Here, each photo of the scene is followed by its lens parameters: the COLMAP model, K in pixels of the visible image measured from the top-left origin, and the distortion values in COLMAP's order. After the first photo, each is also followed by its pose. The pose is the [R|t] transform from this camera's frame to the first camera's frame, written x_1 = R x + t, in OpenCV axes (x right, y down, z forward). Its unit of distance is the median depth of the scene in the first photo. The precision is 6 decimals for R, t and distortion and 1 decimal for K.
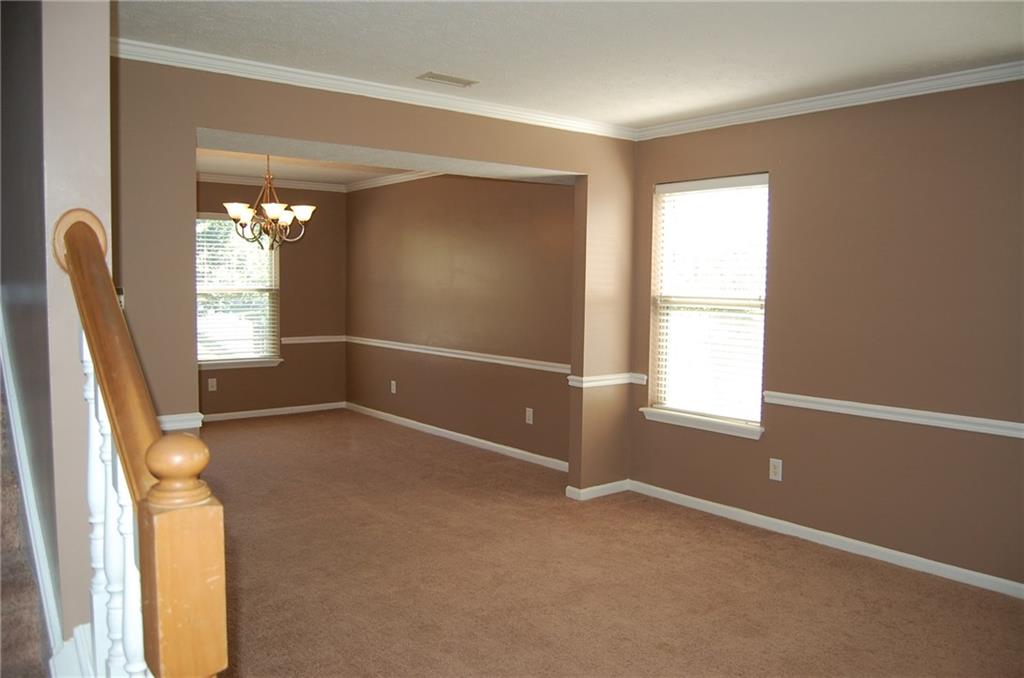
lens RADIAL K [[804.2, 0, 505.4], [0, 804.2, 340.1], [0, 0, 1]] dist [-0.080431, 0.023083]
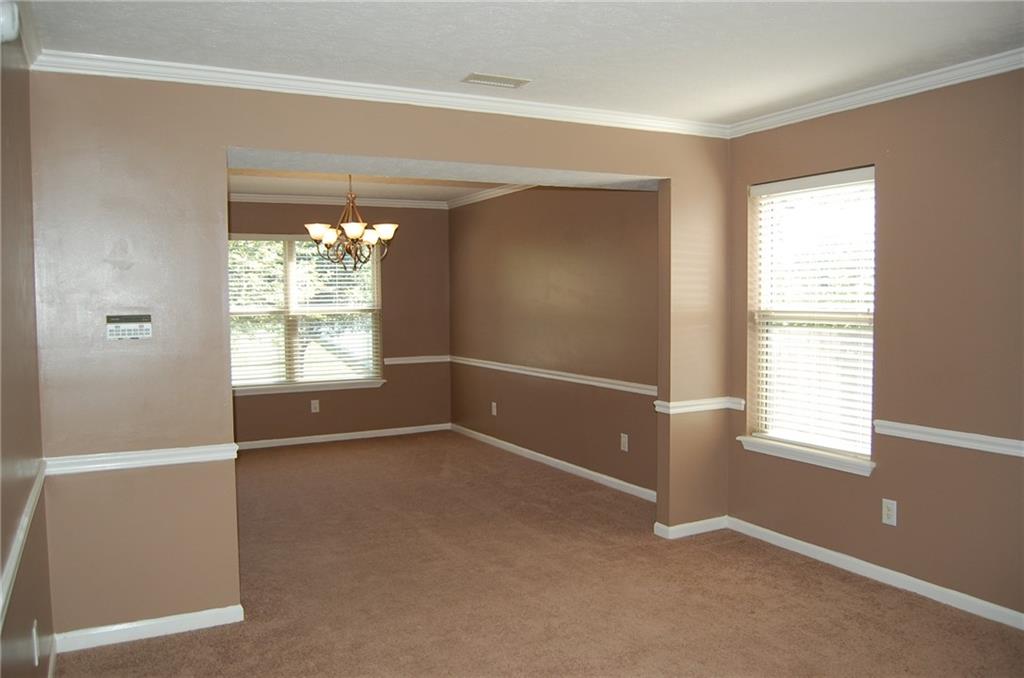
lens RADIAL K [[804.2, 0, 513.2], [0, 804.2, 335.0], [0, 0, 1]] dist [-0.080431, 0.023083]
pose [[0.984061, -0.013381, -0.177327, 0.086197], [0.008888, 0.999620, -0.026109, -0.007588], [0.177609, 0.024117, 0.983806, 0.084348]]
